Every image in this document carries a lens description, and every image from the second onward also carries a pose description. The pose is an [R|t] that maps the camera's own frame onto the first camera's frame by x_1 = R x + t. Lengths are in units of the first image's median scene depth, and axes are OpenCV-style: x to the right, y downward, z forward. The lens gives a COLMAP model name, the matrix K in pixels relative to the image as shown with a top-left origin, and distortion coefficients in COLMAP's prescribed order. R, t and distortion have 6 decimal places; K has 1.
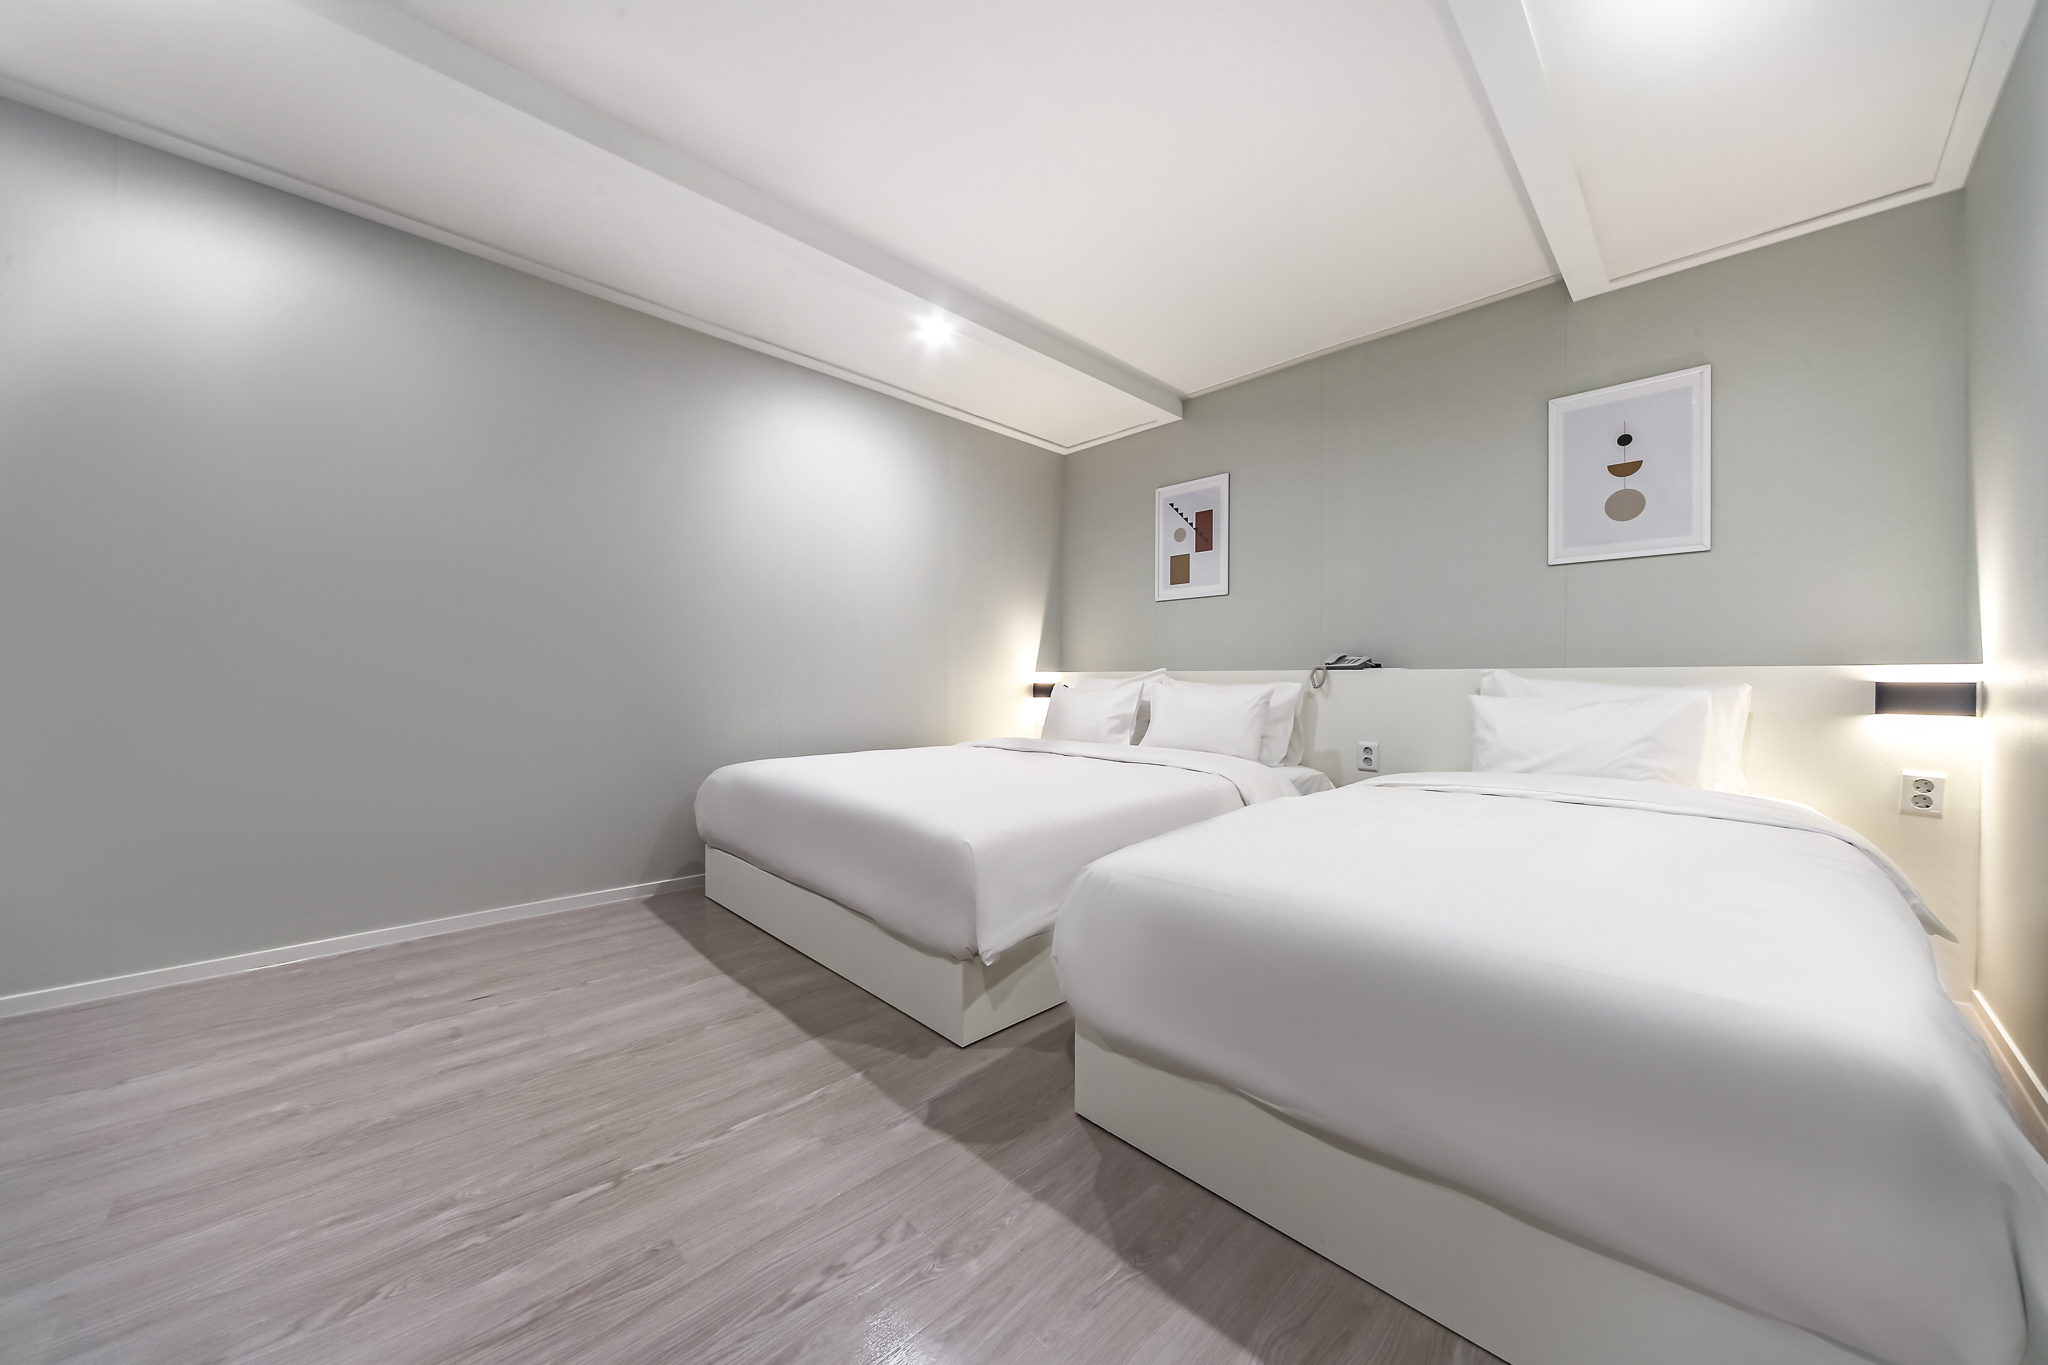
lens RADIAL K [[714.9, 0, 1030.6], [0, 714.9, 684.7], [0, 0, 1]] dist [-0.012445, 0.000203]
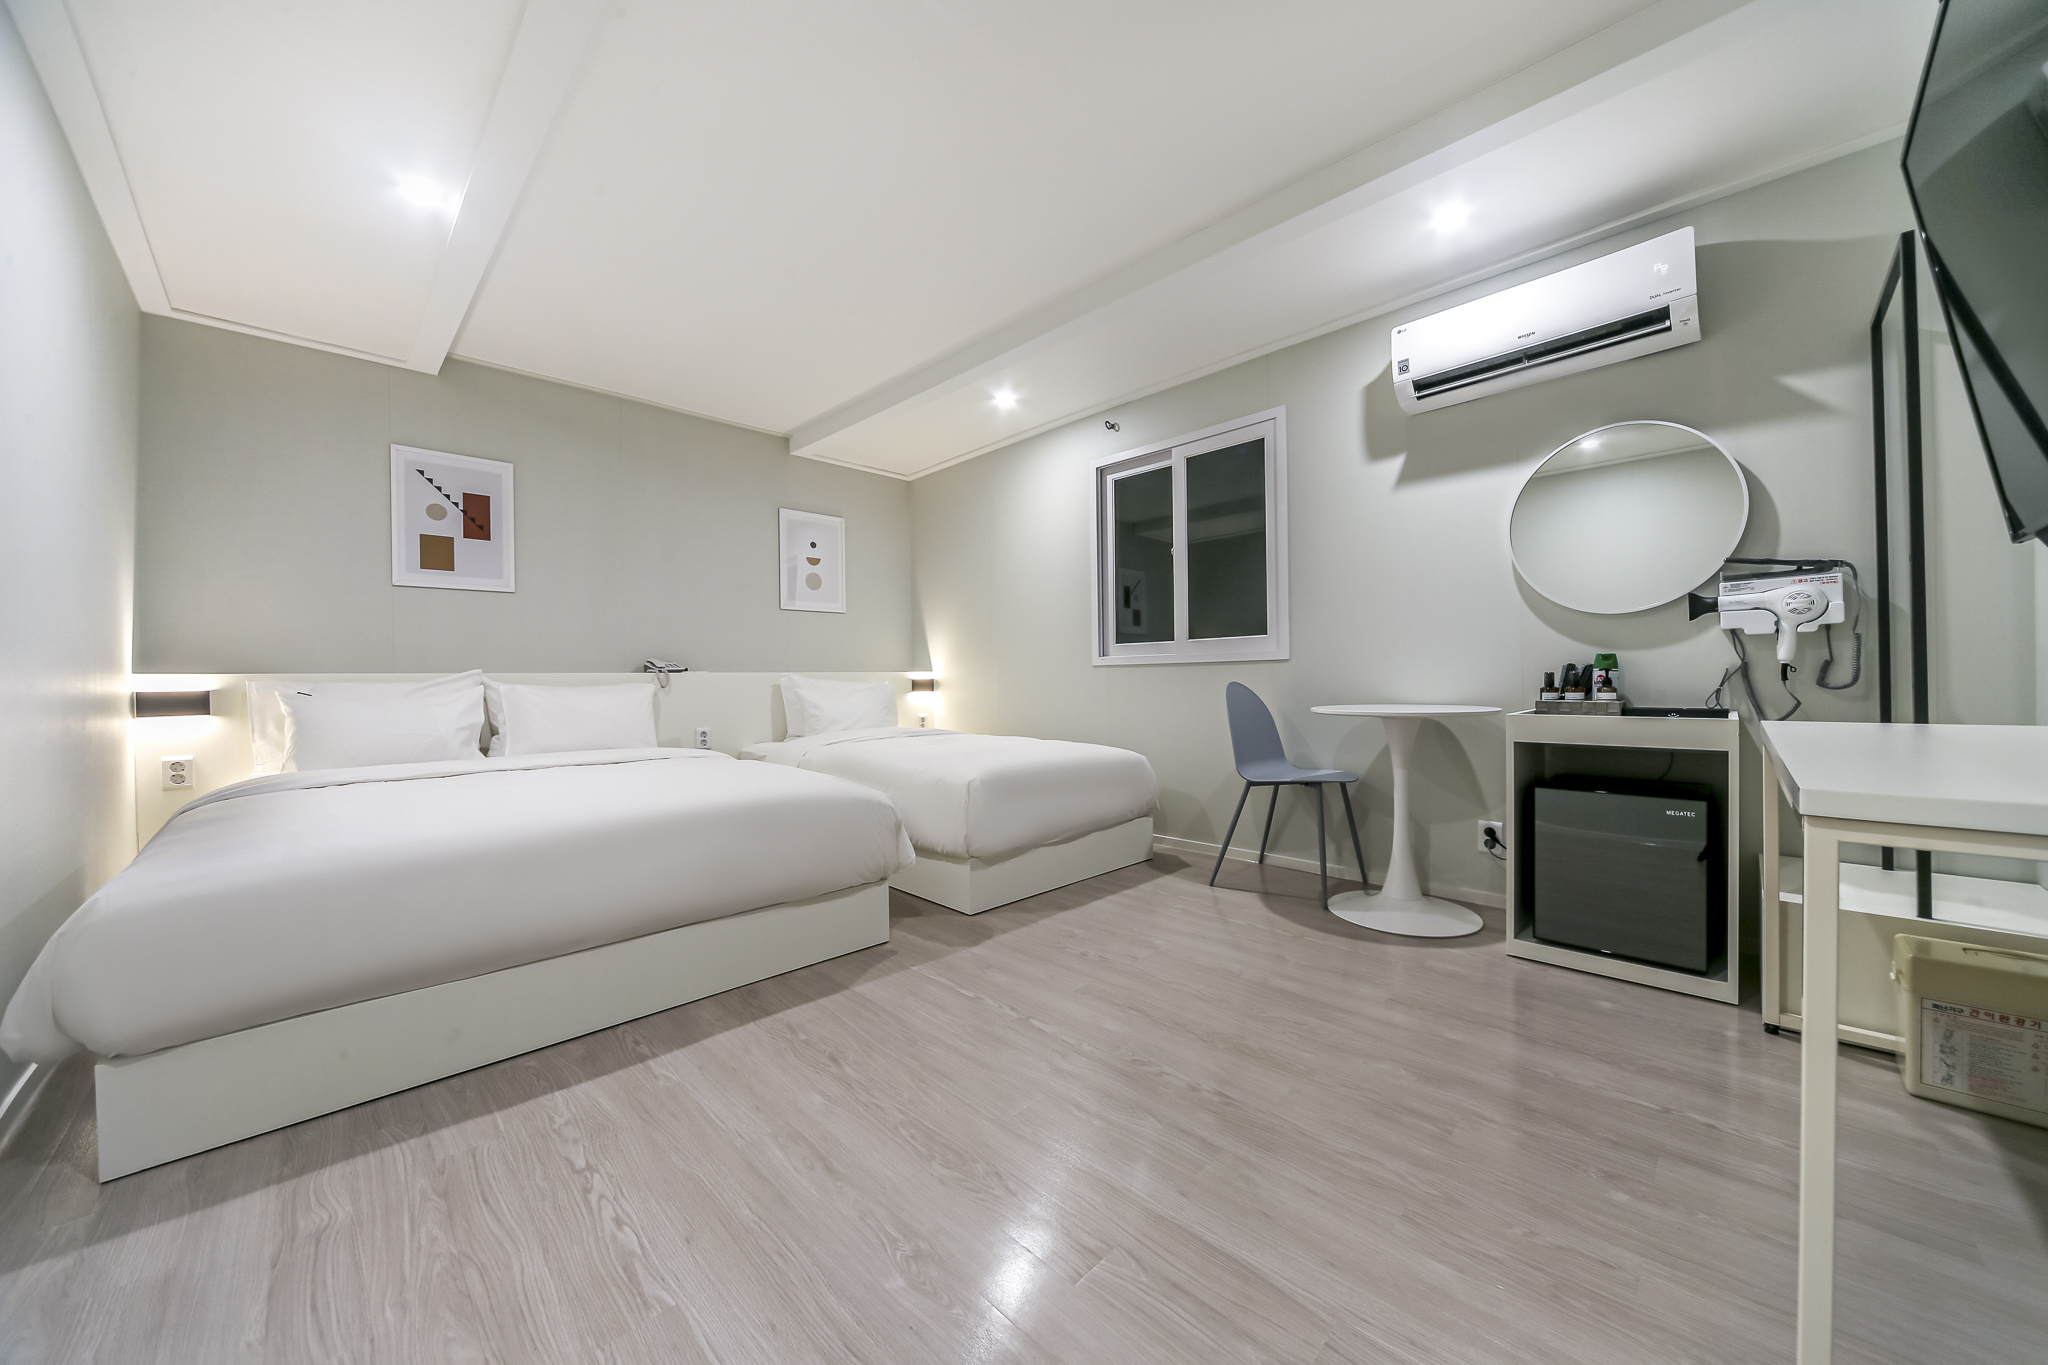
lens RADIAL K [[714.9, 0, 1030.6], [0, 714.9, 684.7], [0, 0, 1]] dist [-0.012445, 0.000203]
pose [[-0.008138, -0.013403, 0.999877, -1.044663], [0.016799, 0.999767, 0.013539, -0.007956], [-0.999826, 0.016907, -0.007911, 0.503100]]
